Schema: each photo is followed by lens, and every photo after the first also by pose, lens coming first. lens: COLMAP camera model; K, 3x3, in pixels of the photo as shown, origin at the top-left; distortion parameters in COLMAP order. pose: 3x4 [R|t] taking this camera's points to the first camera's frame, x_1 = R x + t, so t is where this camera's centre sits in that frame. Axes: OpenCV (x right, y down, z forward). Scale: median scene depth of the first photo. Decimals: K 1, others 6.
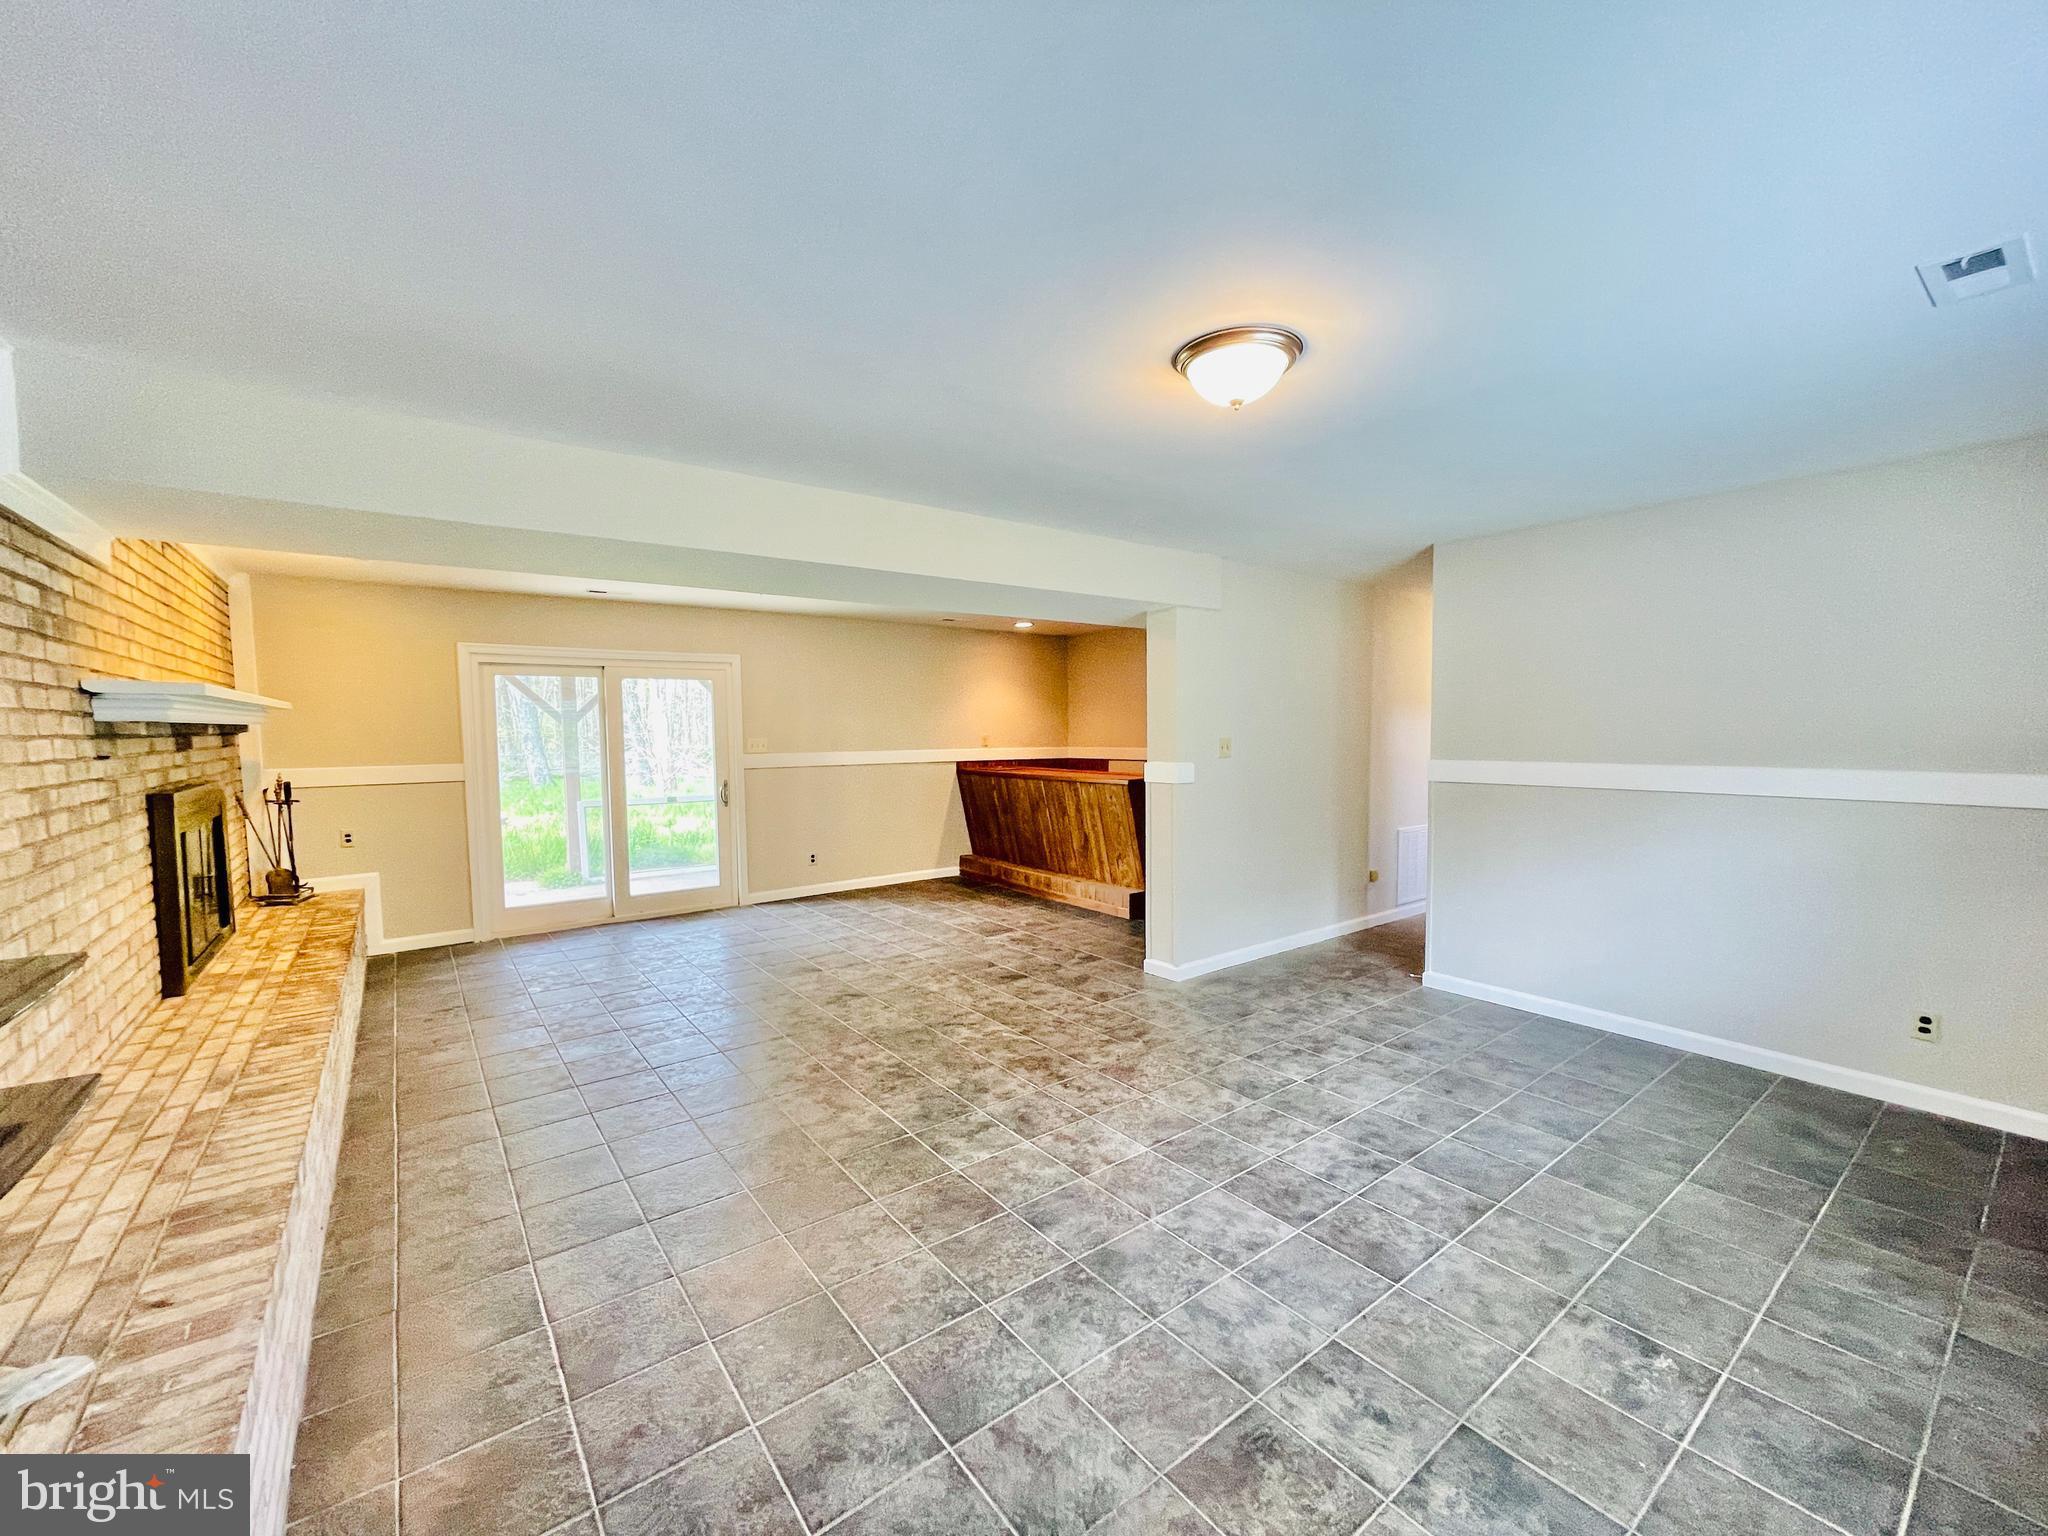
lens RADIAL K [[825.5, 0, 1014.3], [0, 825.5, 778.0], [0, 0, 1]] dist [0.001178, 0.000025]
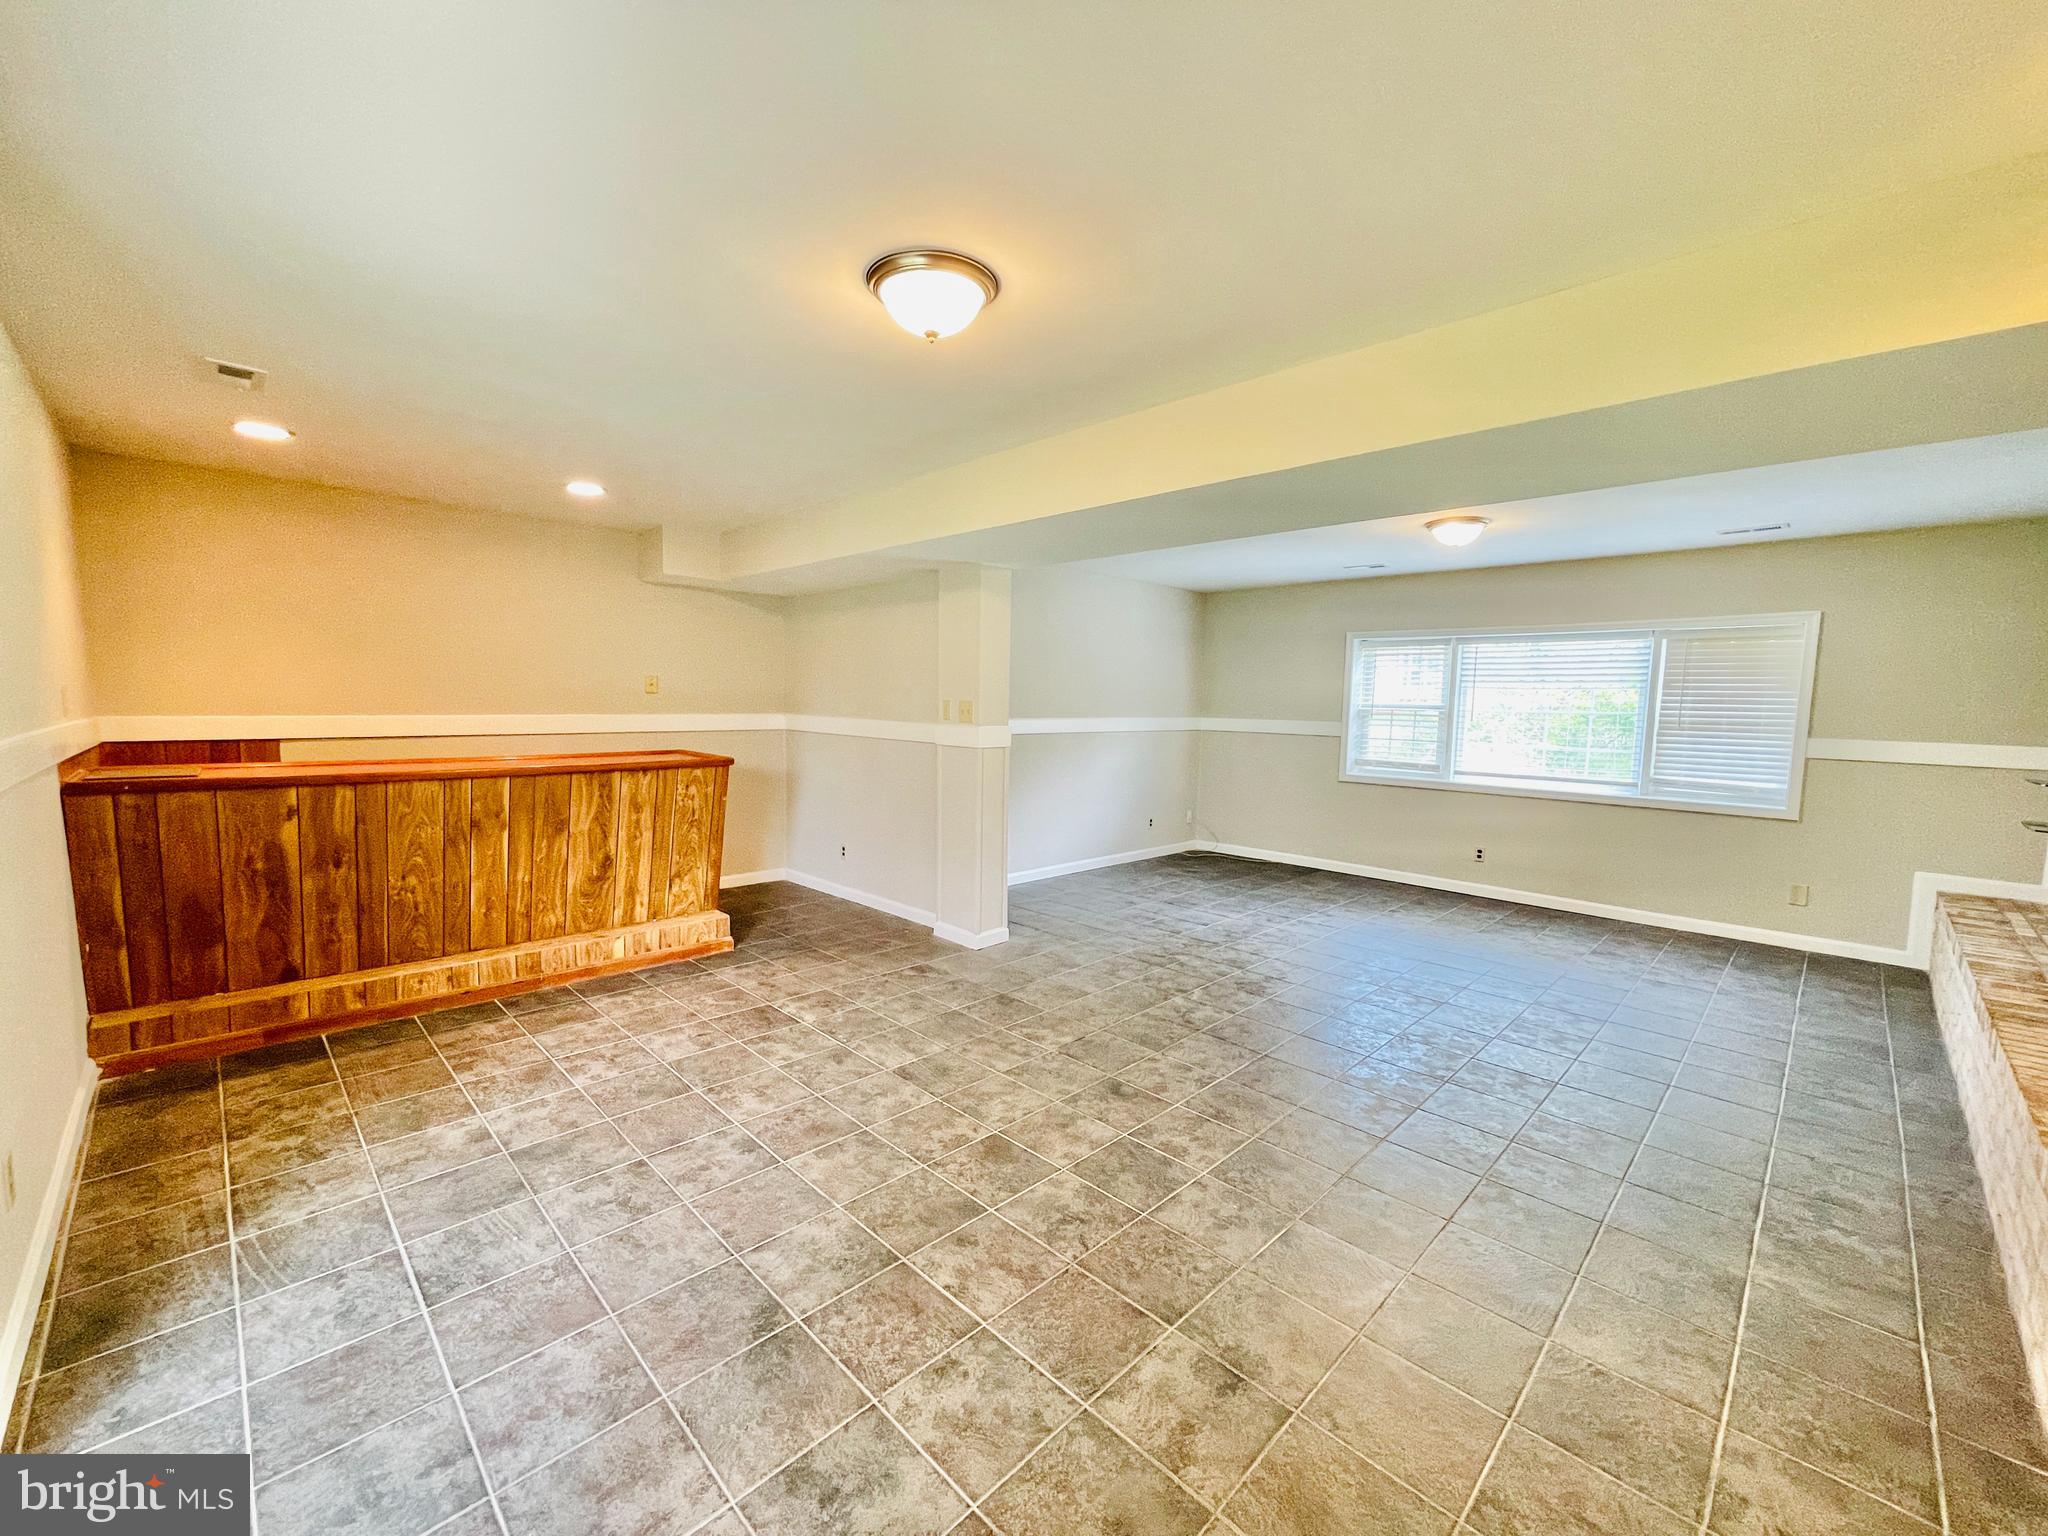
lens RADIAL K [[827.4, 0, 1011.7], [0, 827.4, 771.1], [0, 0, 1]] dist [0.000322, 0.000004]
pose [[-0.138949, -0.079228, 0.987125, -0.815872], [0.041404, 0.995458, 0.085725, -0.051074], [-0.989434, 0.052783, -0.135038, 1.149772]]
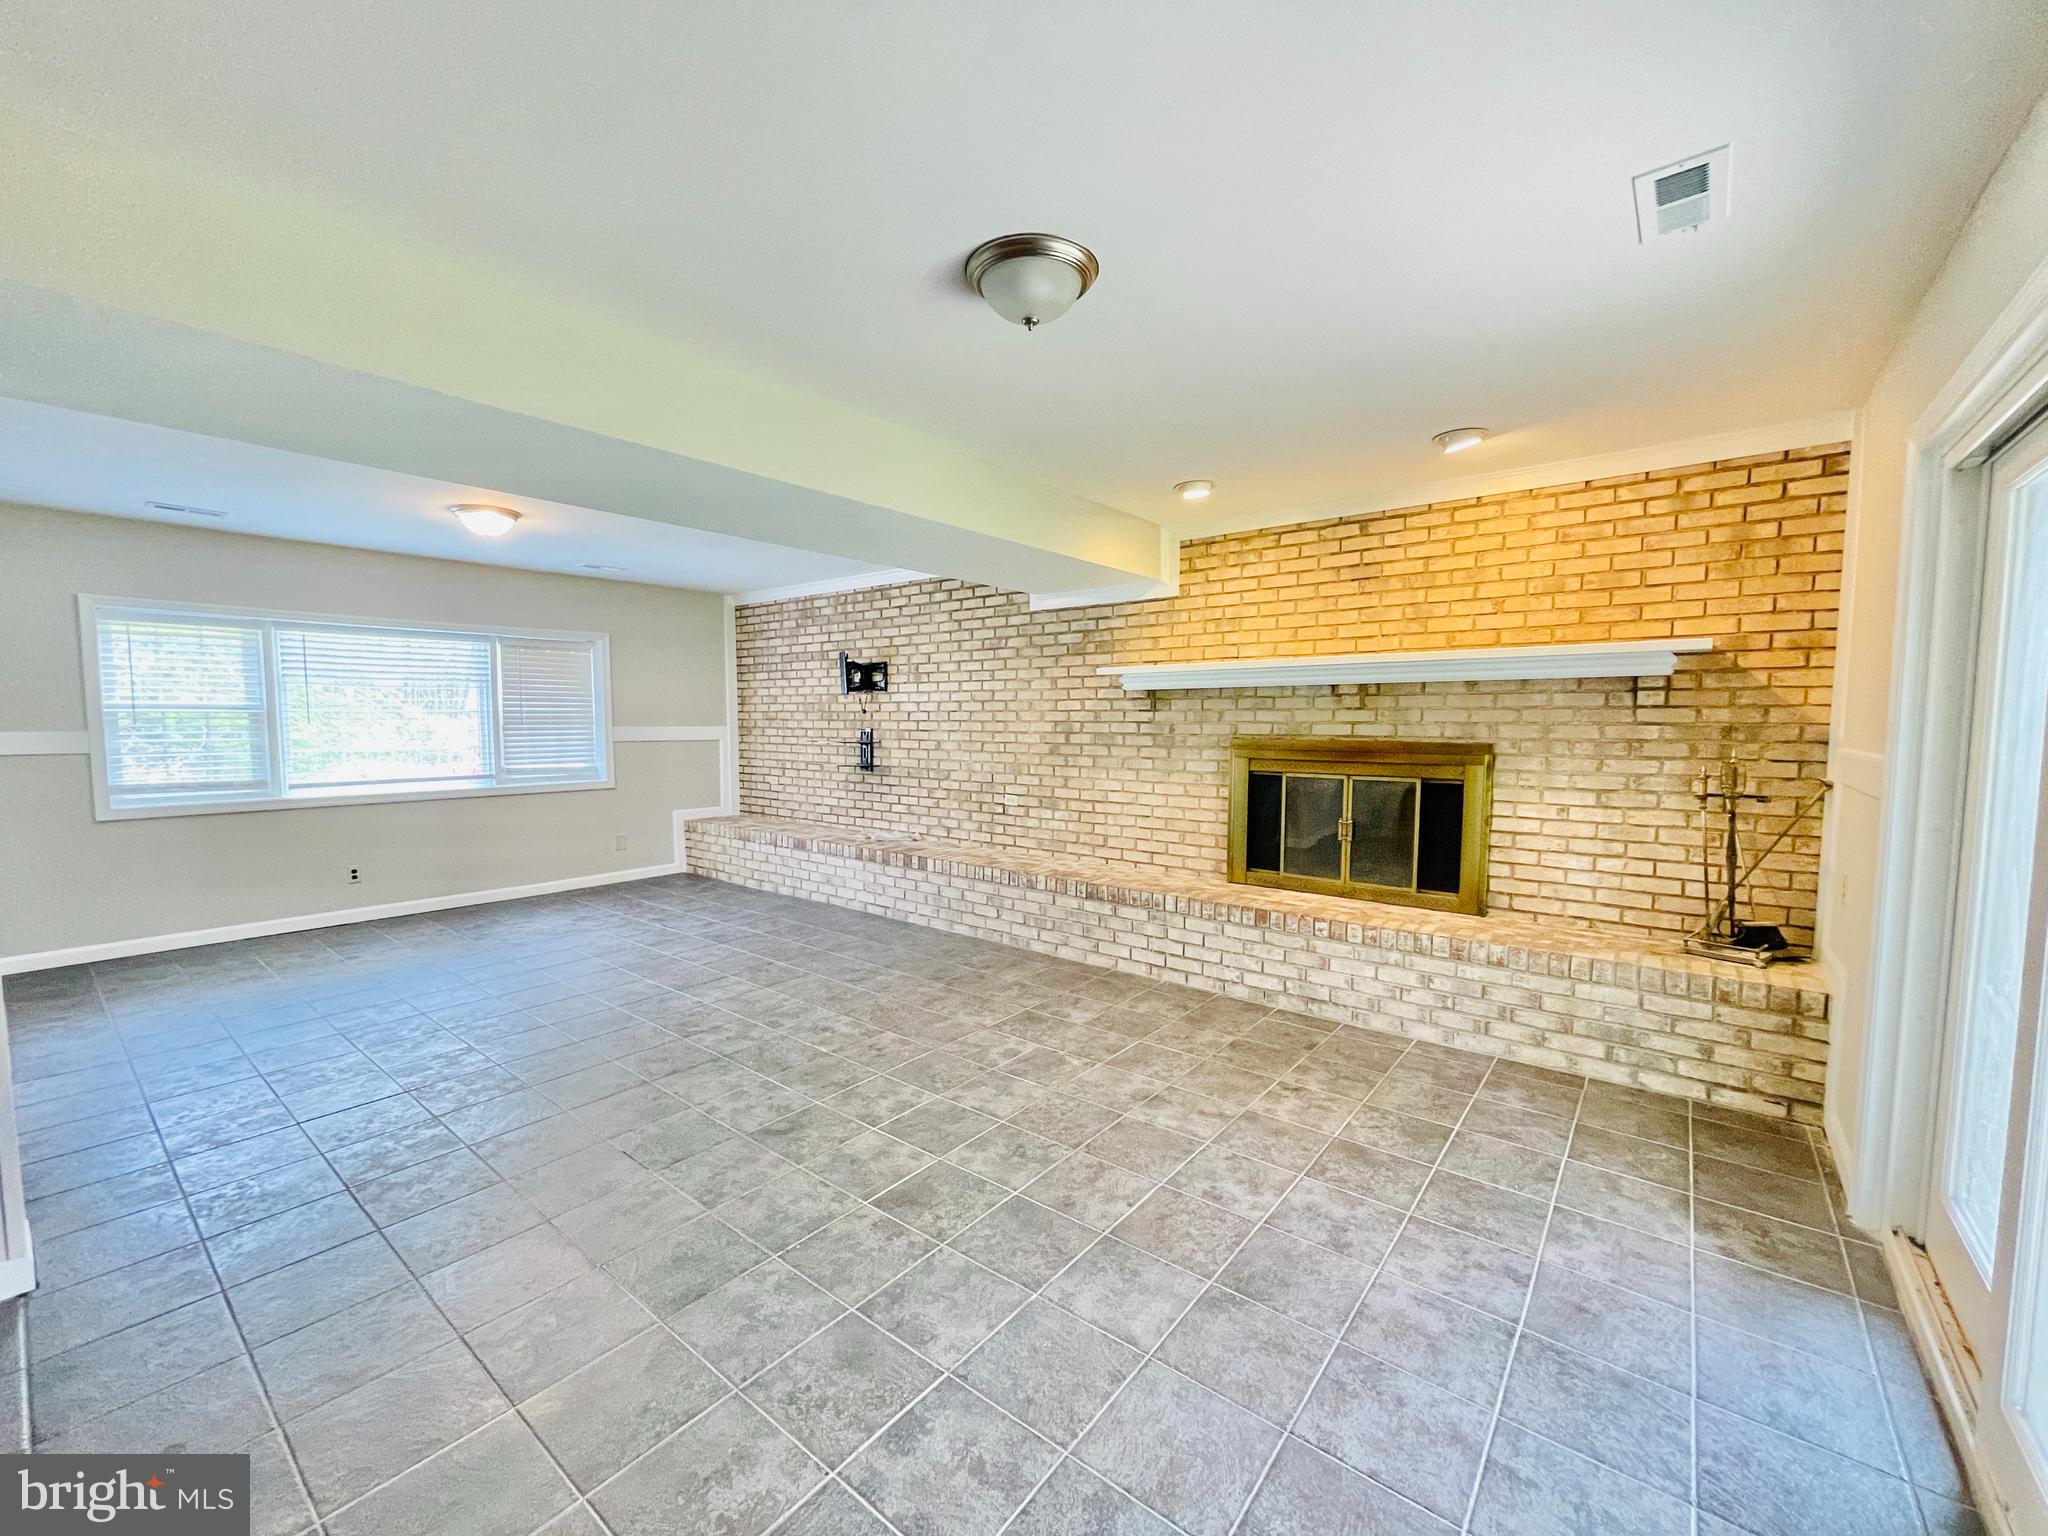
lens RADIAL K [[825.5, 0, 1014.3], [0, 825.5, 778.0], [0, 0, 1]] dist [0.001178, 0.000025]
pose [[-0.969770, 0.028207, -0.242384, -0.225348], [-0.005244, 0.990658, 0.136267, -0.071257], [0.243964, 0.133419, -0.960563, 1.566778]]
